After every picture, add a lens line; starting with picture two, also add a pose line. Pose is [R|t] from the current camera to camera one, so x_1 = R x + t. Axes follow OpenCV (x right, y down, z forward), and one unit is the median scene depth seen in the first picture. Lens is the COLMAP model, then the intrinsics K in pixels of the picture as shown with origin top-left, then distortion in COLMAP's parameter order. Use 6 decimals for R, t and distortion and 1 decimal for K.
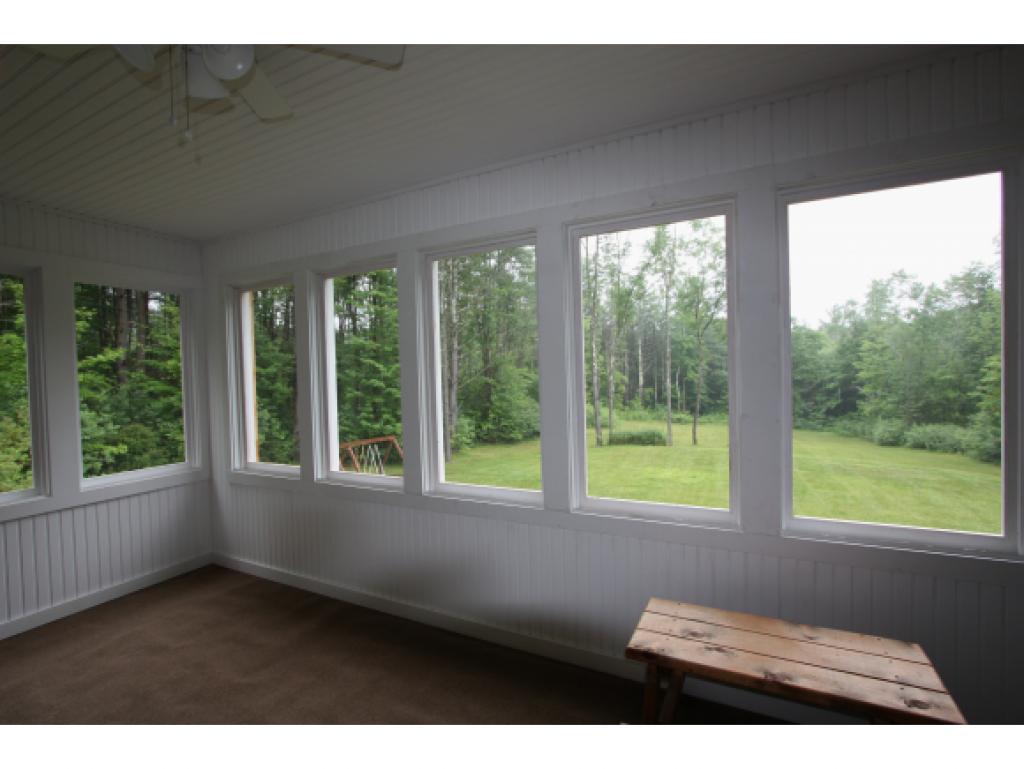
lens RADIAL K [[493.1, 0, 512.0], [0, 493.1, 384.5], [0, 0, 1]] dist [-0.002045, -0.000505]
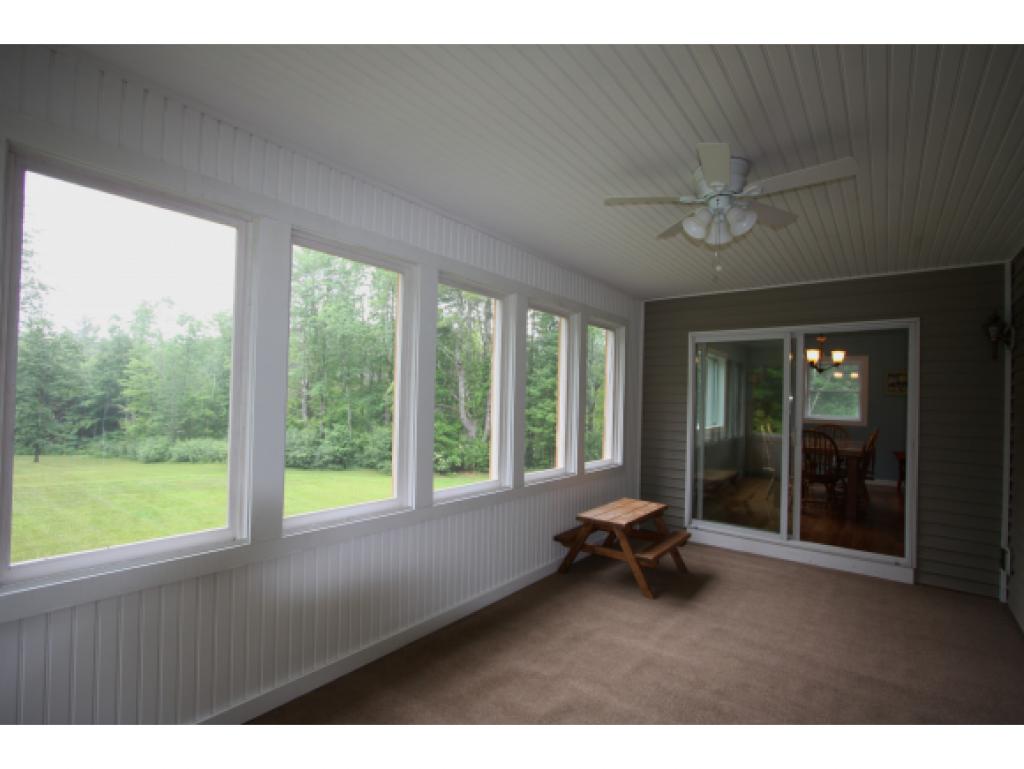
lens RADIAL K [[493.1, 0, 512.0], [0, 493.1, 384.5], [0, 0, 1]] dist [-0.002045, -0.000505]
pose [[0.206104, 0.054629, 0.977004, -0.088064], [-0.015549, 0.998497, -0.052550, 0.003772], [-0.978407, -0.004360, 0.206644, 0.051868]]
